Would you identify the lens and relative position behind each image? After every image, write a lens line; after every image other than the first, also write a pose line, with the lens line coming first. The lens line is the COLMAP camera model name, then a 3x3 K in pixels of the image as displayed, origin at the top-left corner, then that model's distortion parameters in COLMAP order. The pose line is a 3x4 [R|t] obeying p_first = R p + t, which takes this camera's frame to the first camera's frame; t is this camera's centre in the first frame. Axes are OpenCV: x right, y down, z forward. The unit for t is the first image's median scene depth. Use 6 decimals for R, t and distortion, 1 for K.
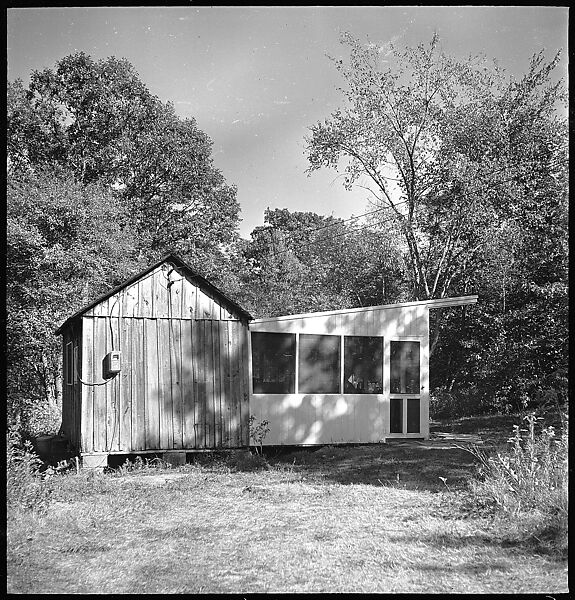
lens RADIAL K [[753.1, 0, 287.5], [0, 753.1, 300.0], [0, 0, 1]] dist [0.013946, -0.061972]
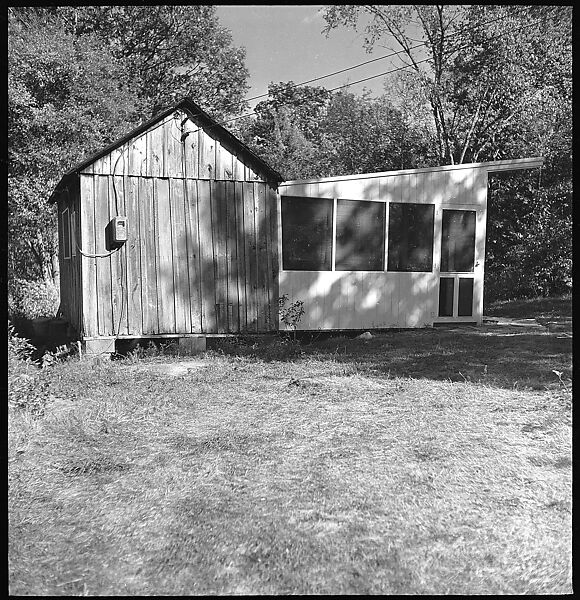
lens RADIAL K [[763.2, 0, 290.0], [0, 763.2, 300.0], [0, 0, 1]] dist [-0.019870, -0.040120]
pose [[0.999967, 0.006825, 0.004512, -0.042485], [-0.007425, 0.988612, 0.150301, 0.029320], [-0.003435, -0.150330, 0.988630, 0.146710]]
